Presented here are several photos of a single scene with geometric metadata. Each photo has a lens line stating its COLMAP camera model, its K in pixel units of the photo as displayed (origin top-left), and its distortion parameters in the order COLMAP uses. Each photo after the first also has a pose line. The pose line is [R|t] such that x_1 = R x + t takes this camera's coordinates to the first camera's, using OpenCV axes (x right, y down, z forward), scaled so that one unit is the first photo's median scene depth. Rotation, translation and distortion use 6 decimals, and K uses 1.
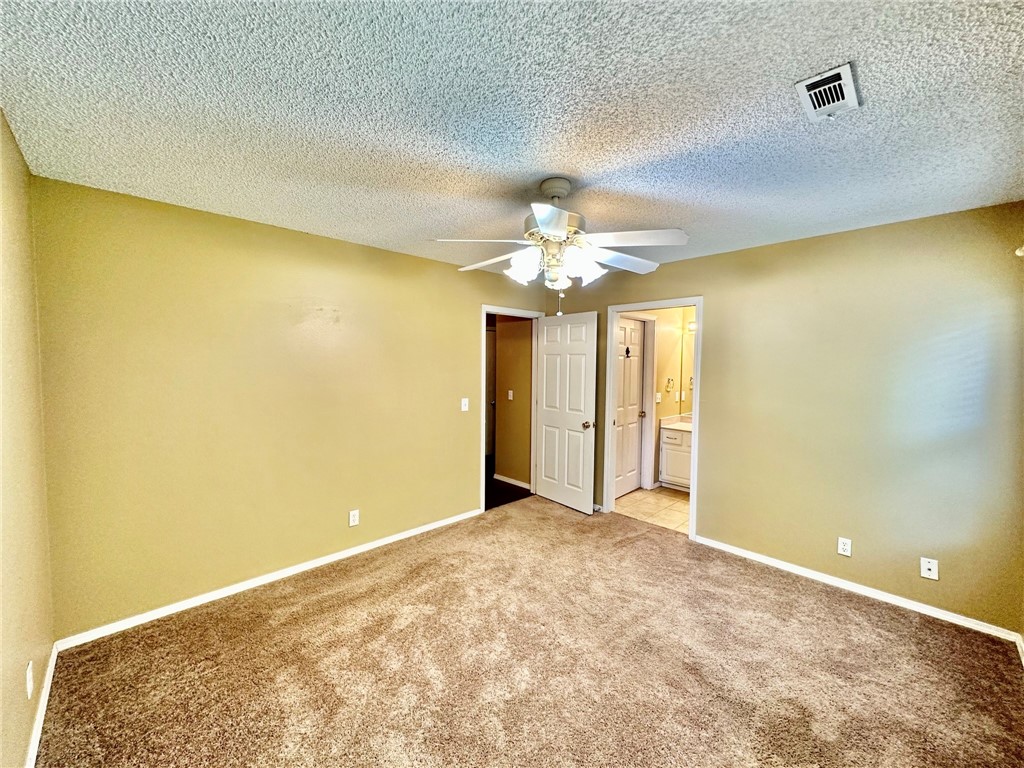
lens RADIAL K [[406.1, 0, 508.6], [0, 406.1, 382.3], [0, 0, 1]] dist [0.001742, 0.000206]
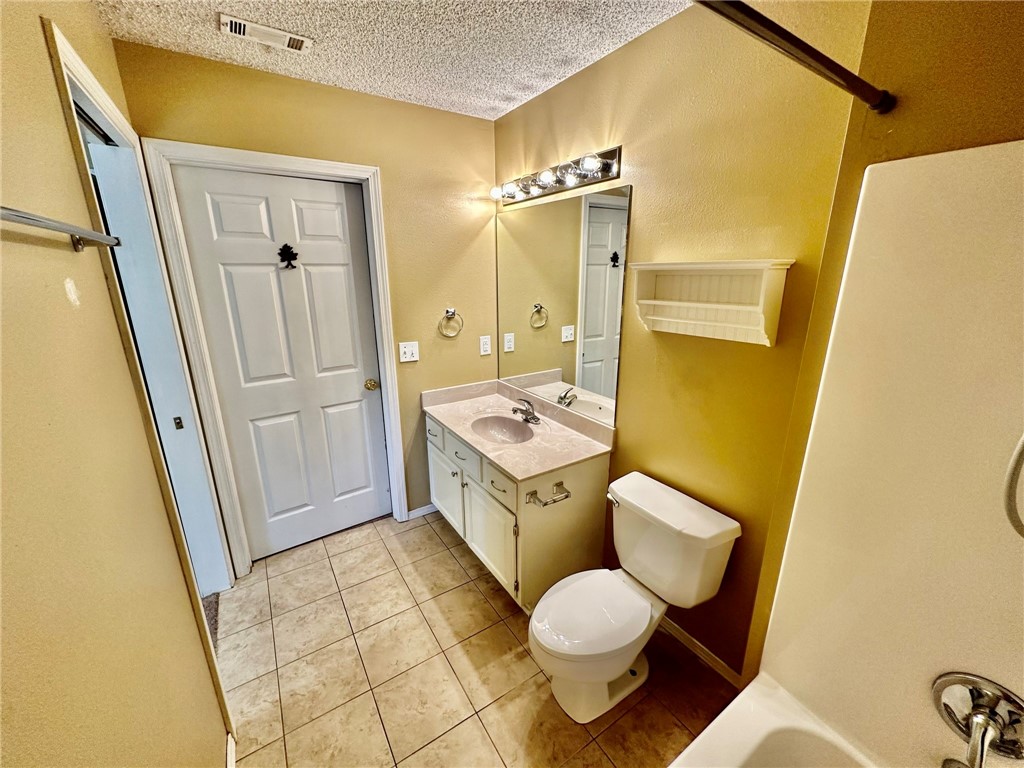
lens RADIAL K [[406.1, 0, 508.6], [0, 406.1, 382.3], [0, 0, 1]] dist [0.001742, 0.000206]
pose [[0.982375, 0.029822, -0.184527, 0.619255], [0.008594, 0.978941, 0.203961, -0.026754], [0.186723, -0.201952, 0.961431, 0.582569]]
